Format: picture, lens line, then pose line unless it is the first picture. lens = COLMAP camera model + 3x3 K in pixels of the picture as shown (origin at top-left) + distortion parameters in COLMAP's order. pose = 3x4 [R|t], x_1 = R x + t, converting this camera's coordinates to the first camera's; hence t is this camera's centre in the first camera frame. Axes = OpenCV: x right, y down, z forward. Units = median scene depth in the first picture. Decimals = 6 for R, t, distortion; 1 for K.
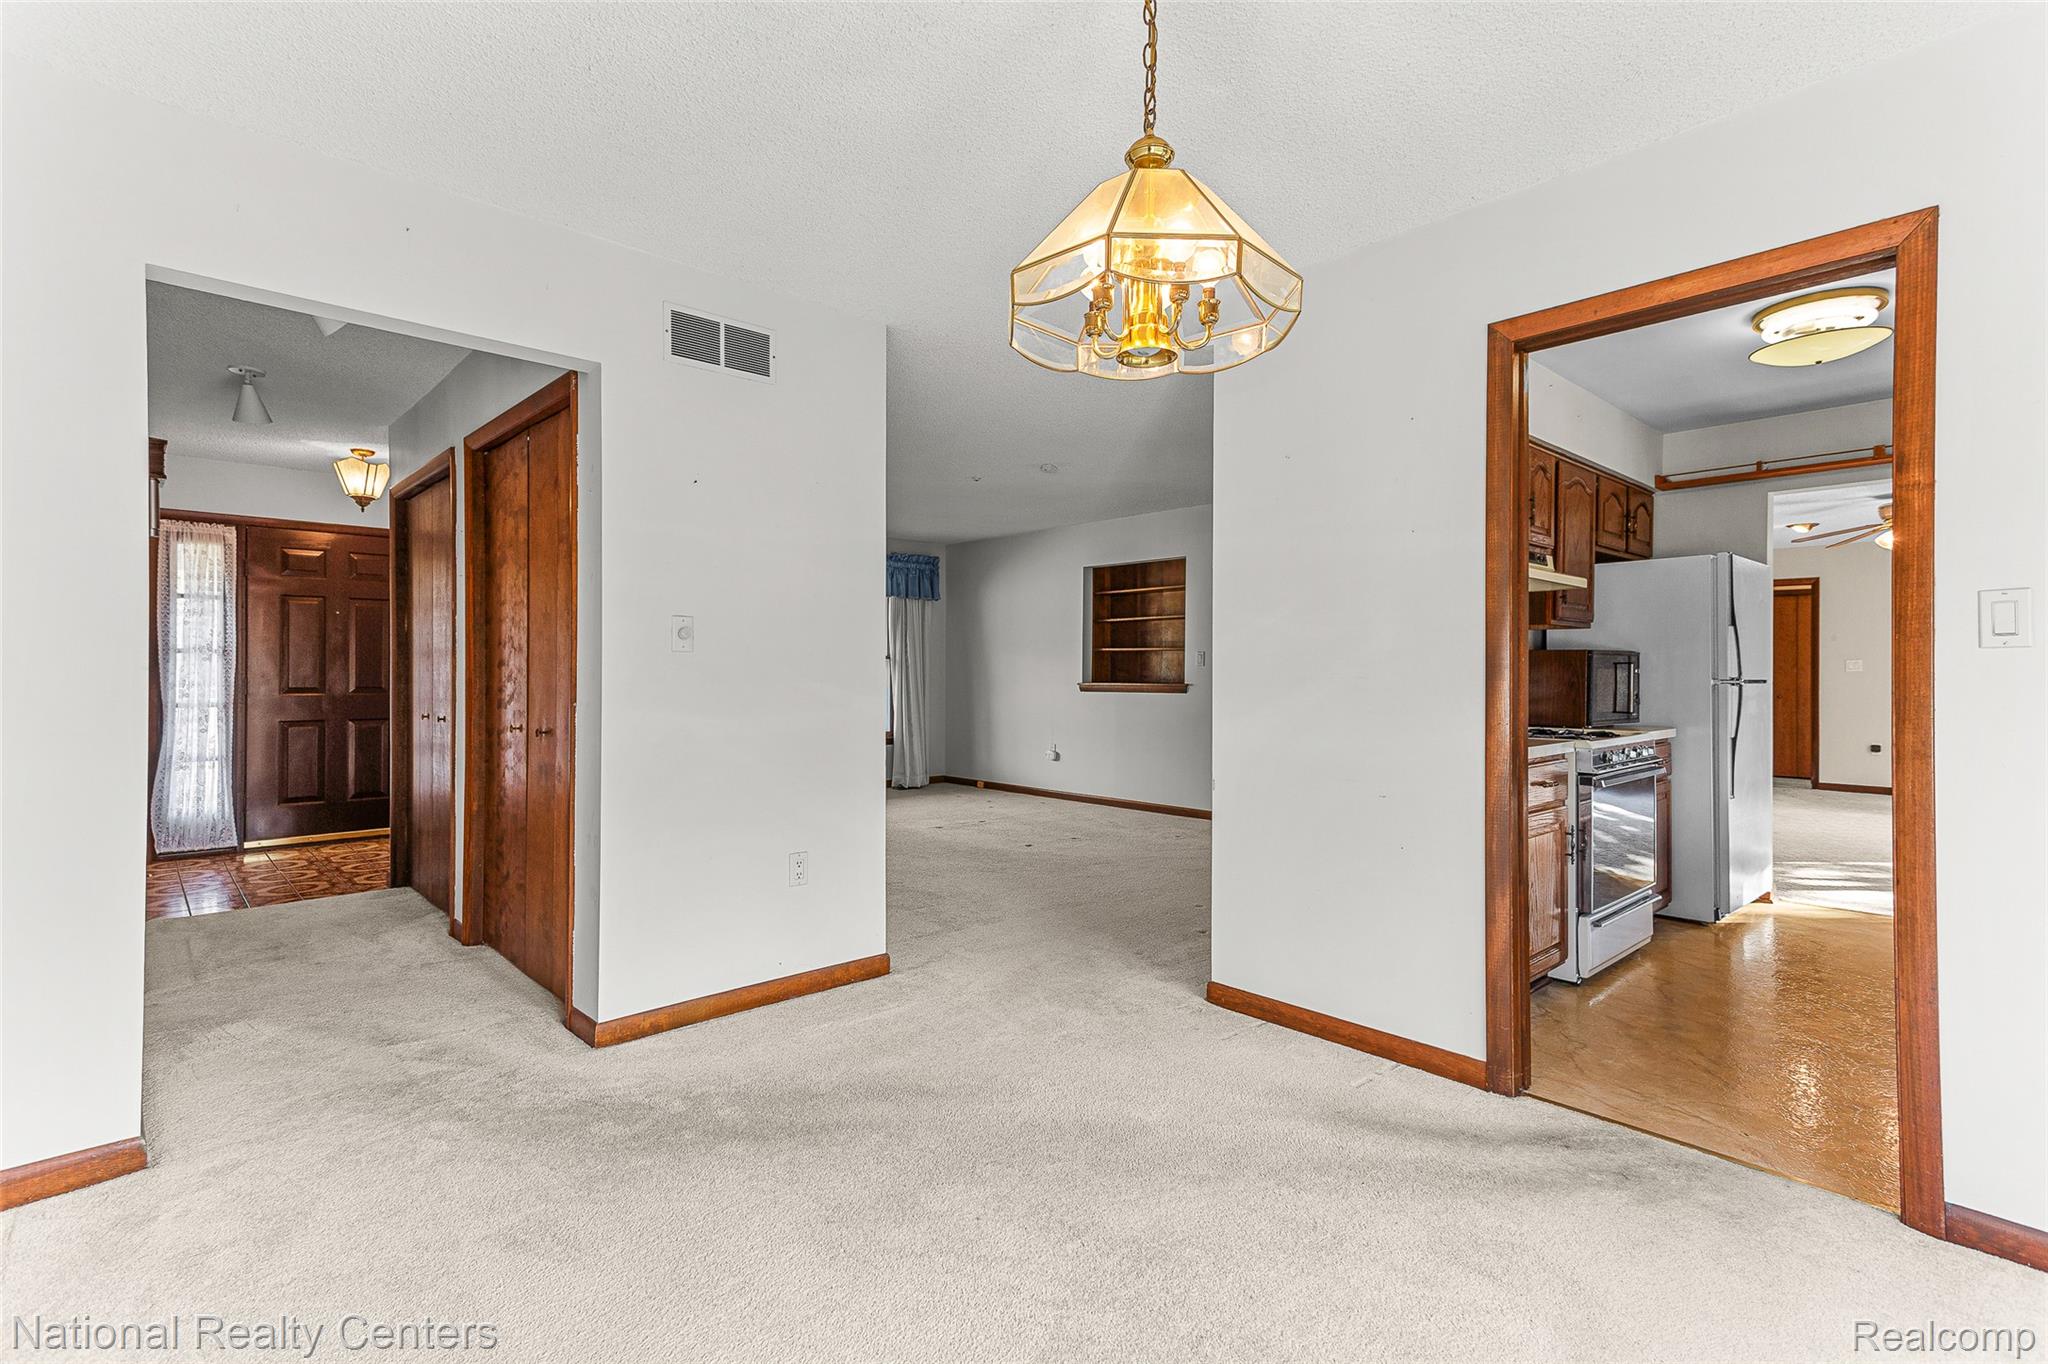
lens RADIAL K [[968.9, 0, 1017.7], [0, 968.9, 675.3], [0, 0, 1]] dist [0.025488, 0.003568]
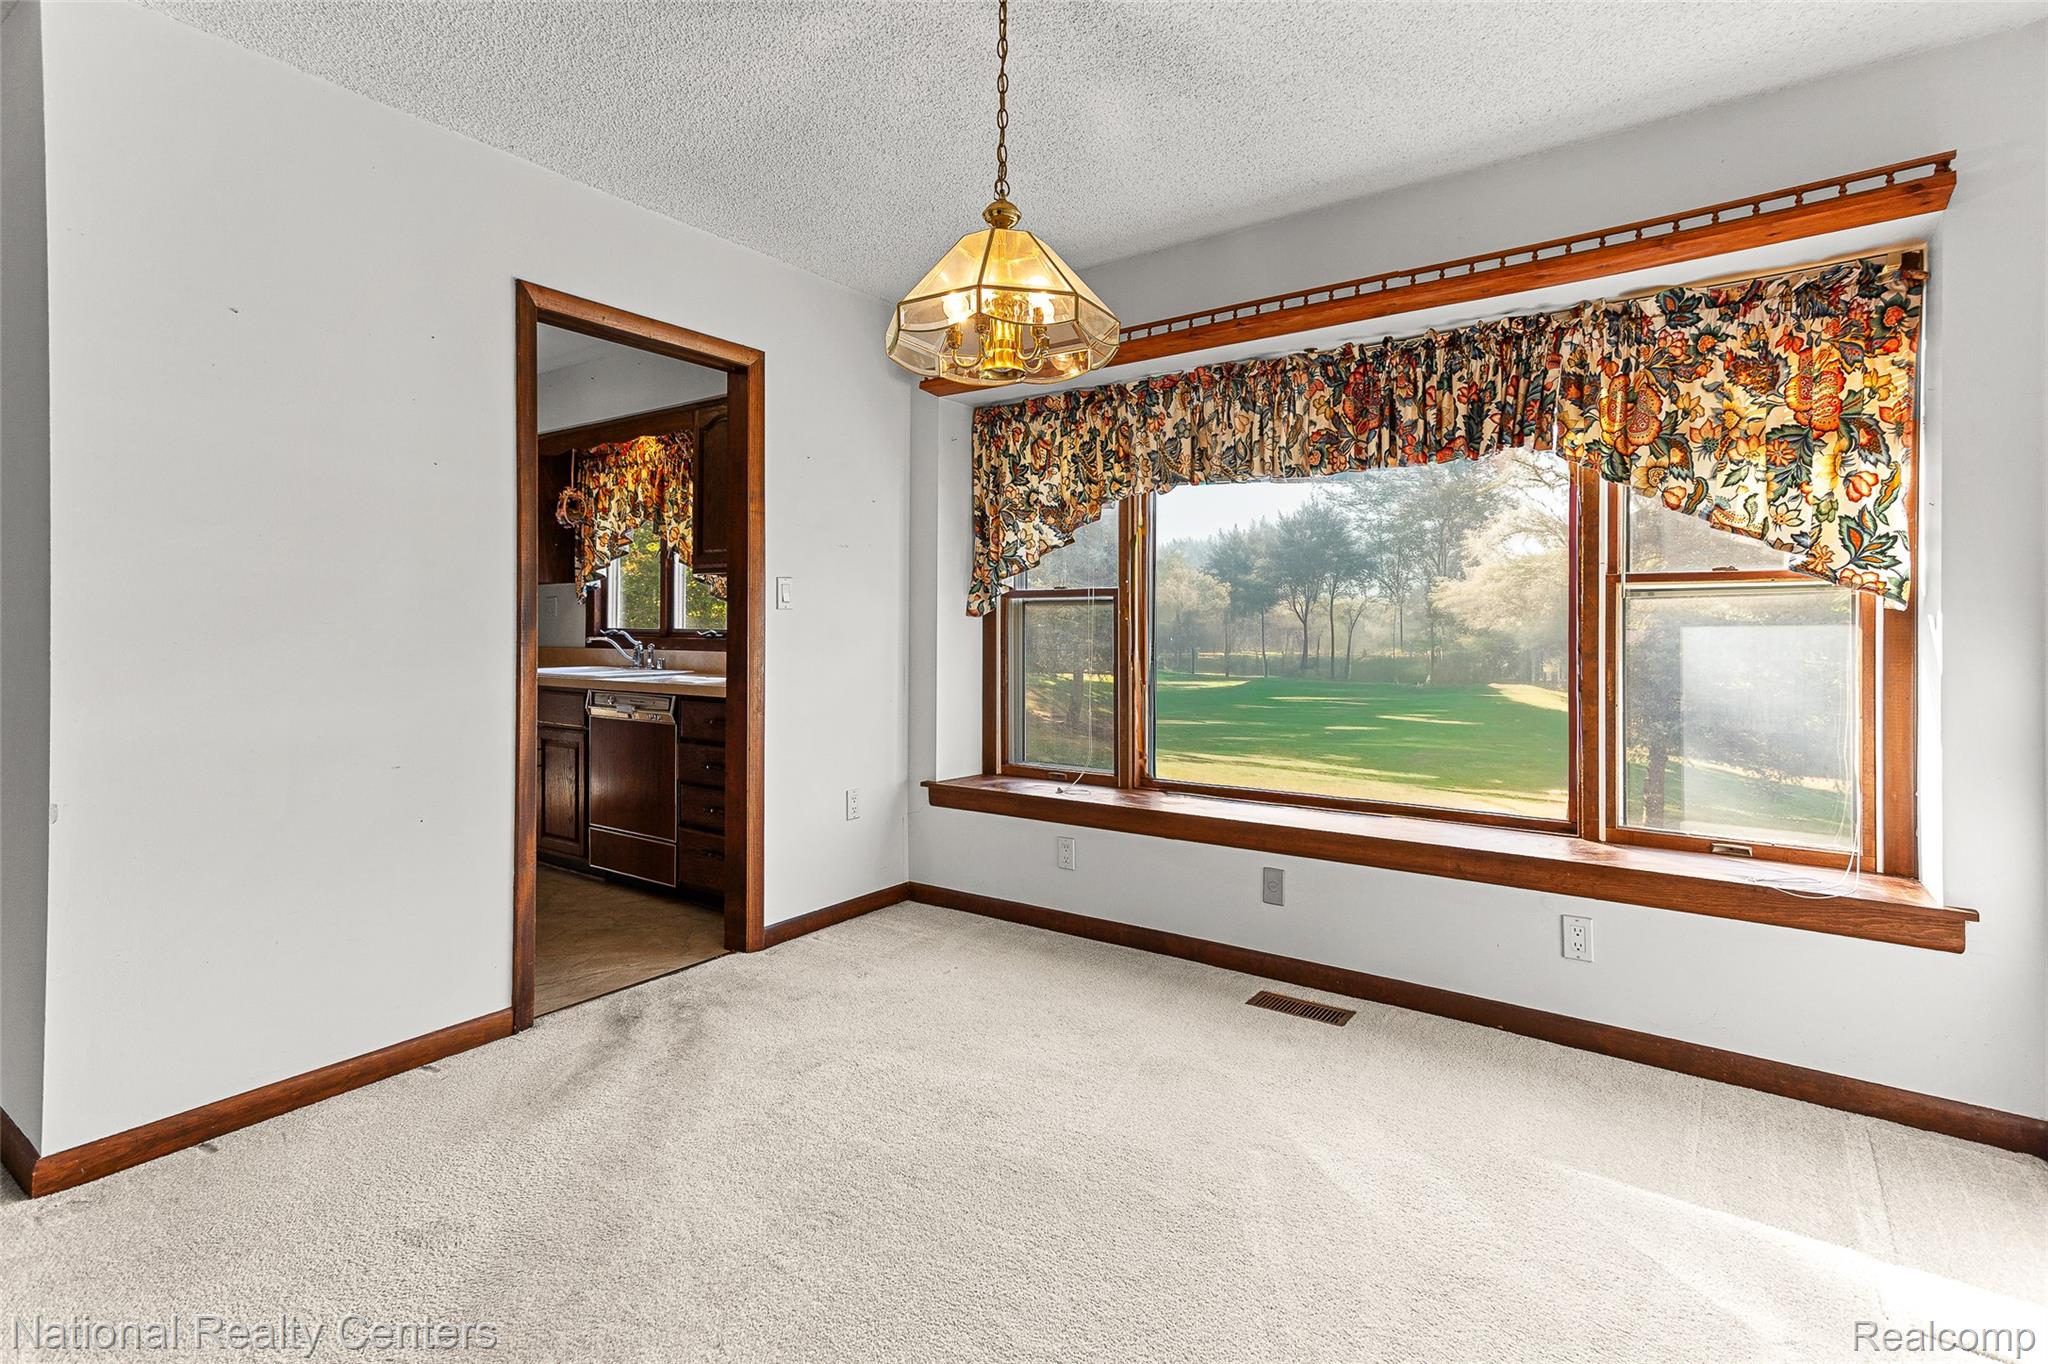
lens RADIAL K [[968.9, 0, 1036.7], [0, 968.9, 620.5], [0, 0, 1]] dist [0.025488, 0.003568]
pose [[-0.224348, 0.006377, 0.974488, -0.380710], [-0.001181, 0.999976, -0.006816, 0.001939], [-0.974508, -0.002680, -0.224335, 0.422192]]
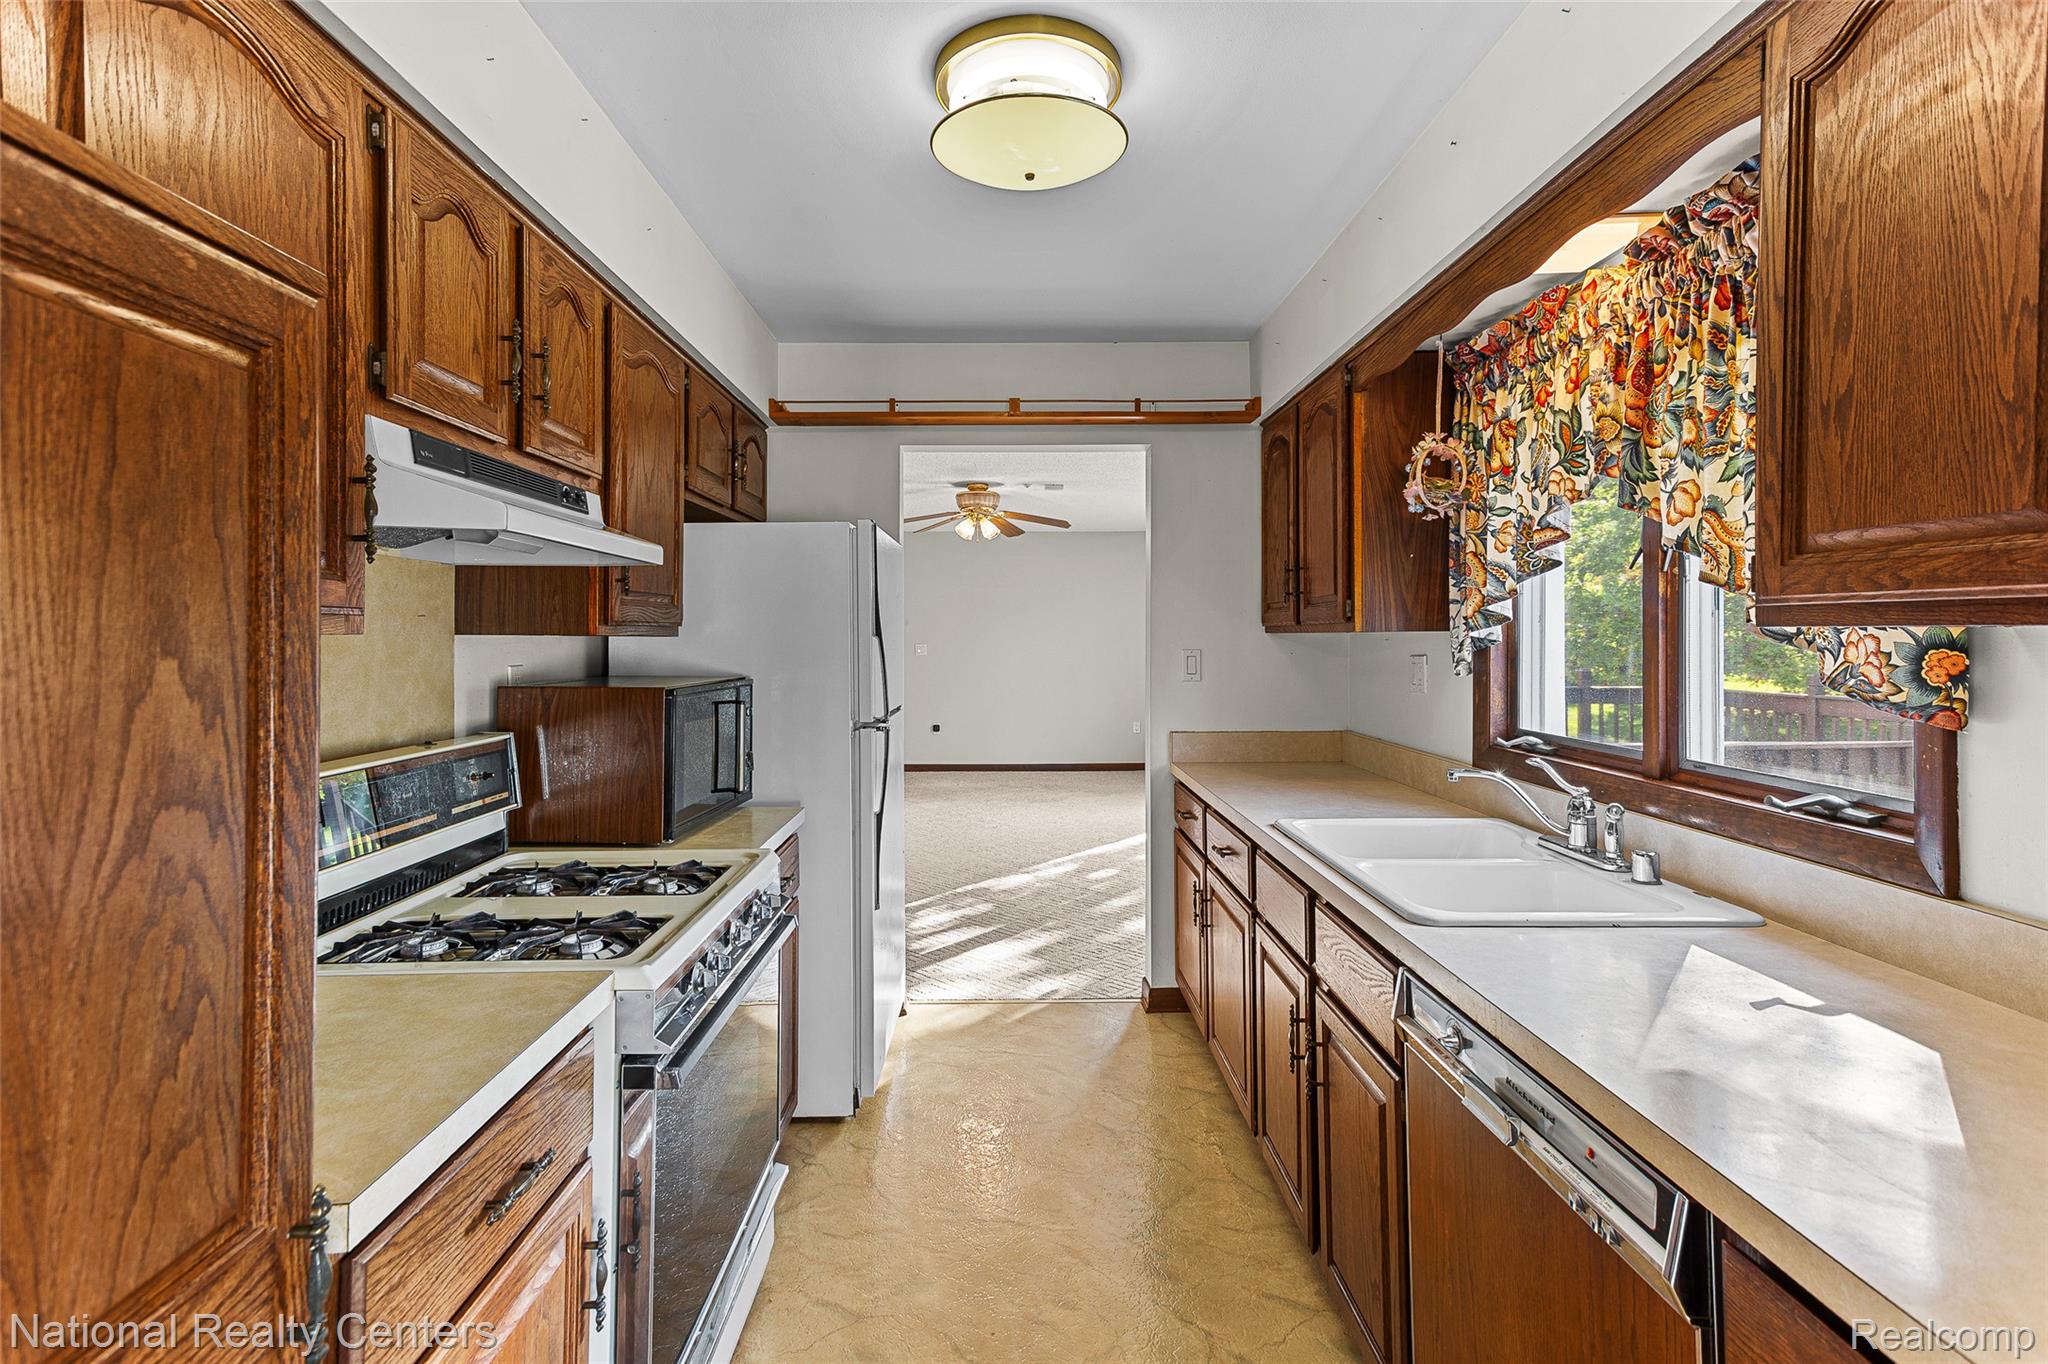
lens RADIAL K [[968.9, 0, 1007.7], [0, 968.9, 633.4], [0, 0, 1]] dist [0.025488, 0.003568]
pose [[0.672540, 0.000332, 0.740061, 0.317914], [0.001968, 0.999996, -0.002237, -0.050739], [-0.740059, 0.002961, 0.672536, 0.512465]]
